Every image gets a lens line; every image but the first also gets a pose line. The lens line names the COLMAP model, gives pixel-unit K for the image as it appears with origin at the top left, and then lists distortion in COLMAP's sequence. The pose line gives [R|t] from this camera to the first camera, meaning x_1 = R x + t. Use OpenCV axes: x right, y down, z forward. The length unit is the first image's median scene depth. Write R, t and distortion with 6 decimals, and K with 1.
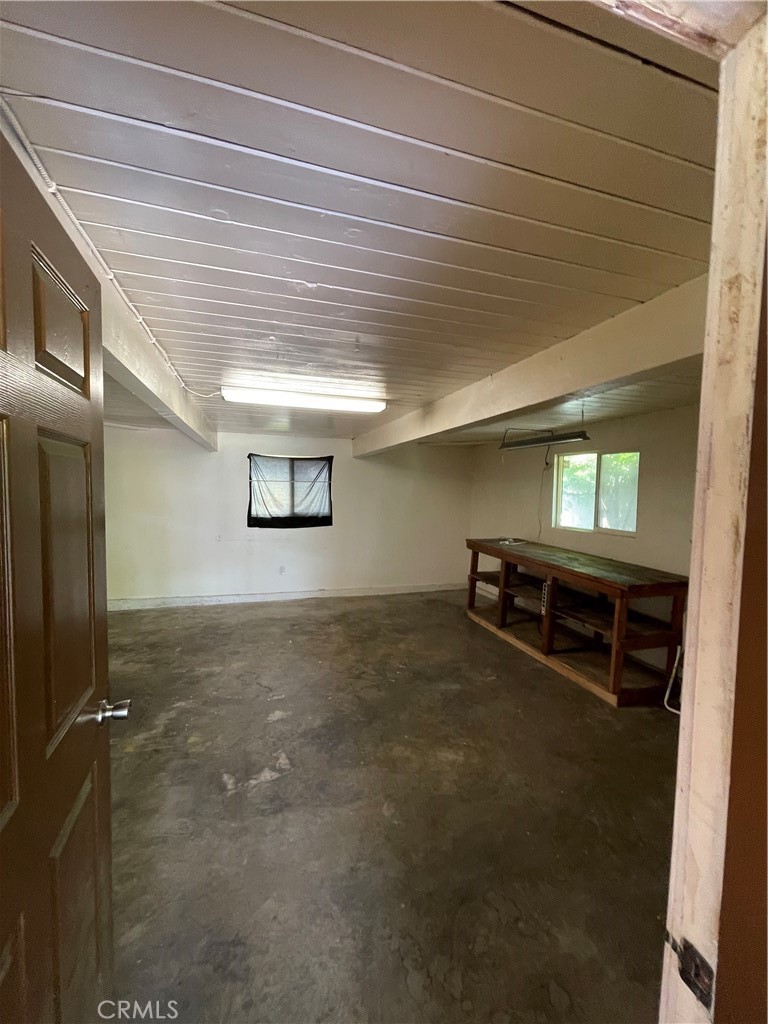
lens RADIAL K [[411.1, 0, 384.7], [0, 411.1, 512.1], [0, 0, 1]] dist [-0.001722, 0.000260]
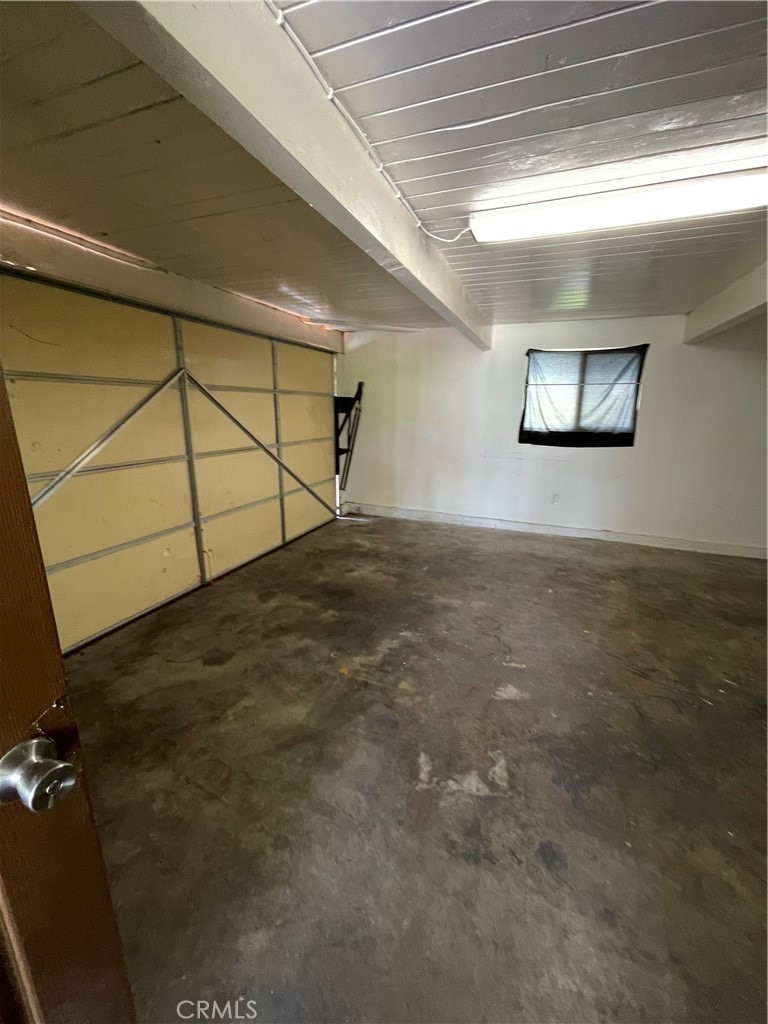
lens RADIAL K [[411.1, 0, 399.7], [0, 411.1, 507.2], [0, 0, 1]] dist [-0.001722, 0.000260]
pose [[0.796328, 0.137364, -0.589061, -0.022471], [-0.035395, 0.982786, 0.181327, 0.032264], [0.603828, -0.123546, 0.787482, 0.254691]]
